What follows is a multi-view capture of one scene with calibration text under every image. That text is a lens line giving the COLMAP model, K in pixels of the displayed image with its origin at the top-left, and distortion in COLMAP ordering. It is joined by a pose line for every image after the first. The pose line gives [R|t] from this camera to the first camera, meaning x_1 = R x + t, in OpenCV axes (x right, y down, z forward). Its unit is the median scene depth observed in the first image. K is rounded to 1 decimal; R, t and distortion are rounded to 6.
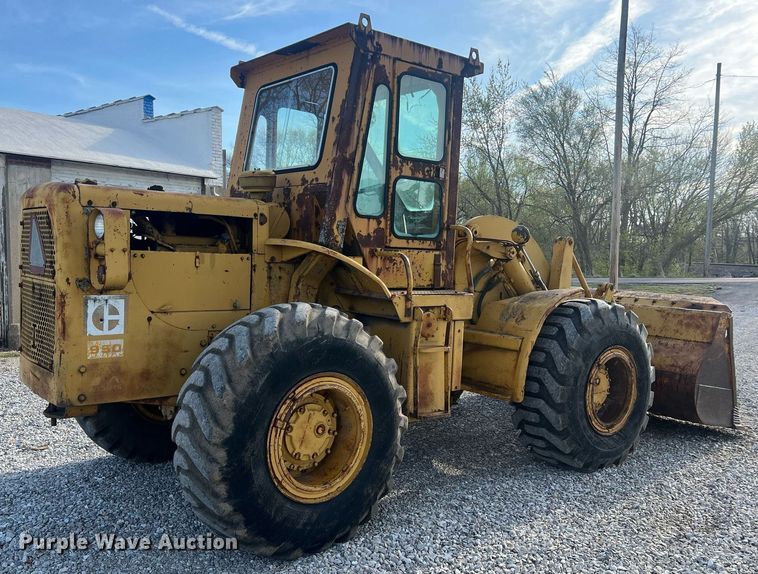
lens RADIAL K [[671.5, 0, 334.6], [0, 671.5, 295.7], [0, 0, 1]] dist [0.057729, -0.070809]
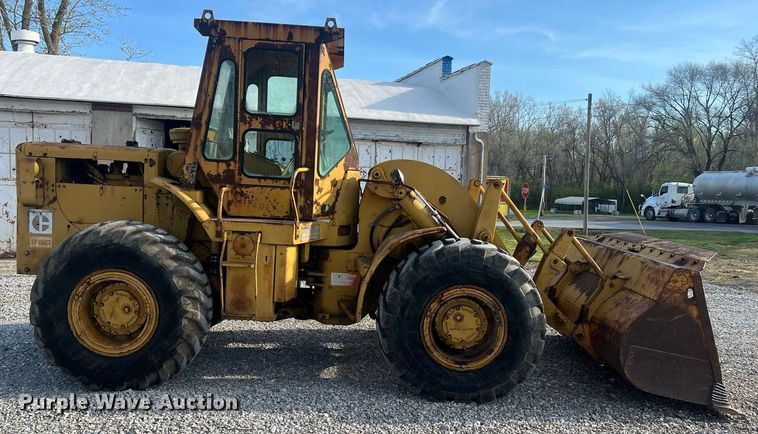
lens RADIAL K [[629.2, 0, 375.2], [0, 629.2, 232.7], [0, 0, 1]] dist [0.069063, -0.081262]
pose [[0.819148, 0.058760, -0.570565, 1.005341], [-0.059448, 0.998079, 0.017440, -0.016455], [0.570494, 0.019633, 0.821067, 0.156476]]
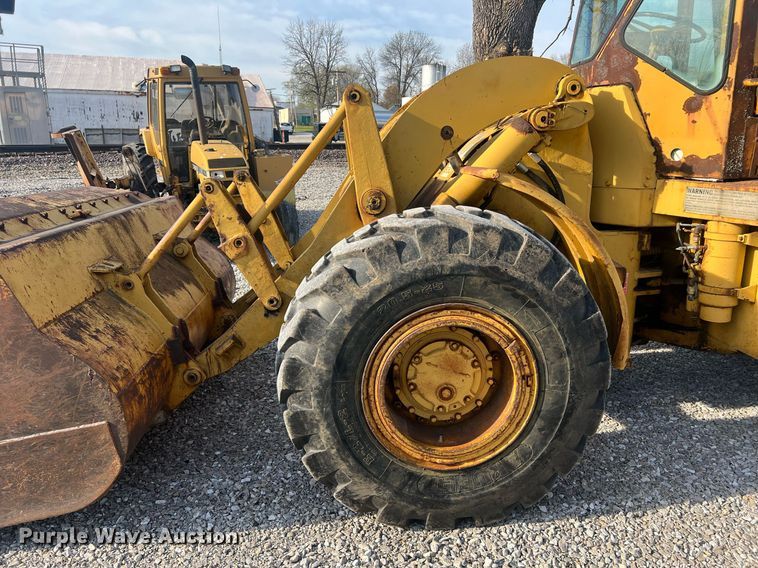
lens RADIAL K [[574.0, 0, 382.8], [0, 574.0, 286.7], [0, 0, 1]] dist [0.042485, -0.049039]
pose [[-0.850764, -0.150833, 0.503438, -0.028259], [0.014674, 0.950739, 0.309644, -0.121359], [-0.525343, 0.270822, -0.806642, 2.065408]]
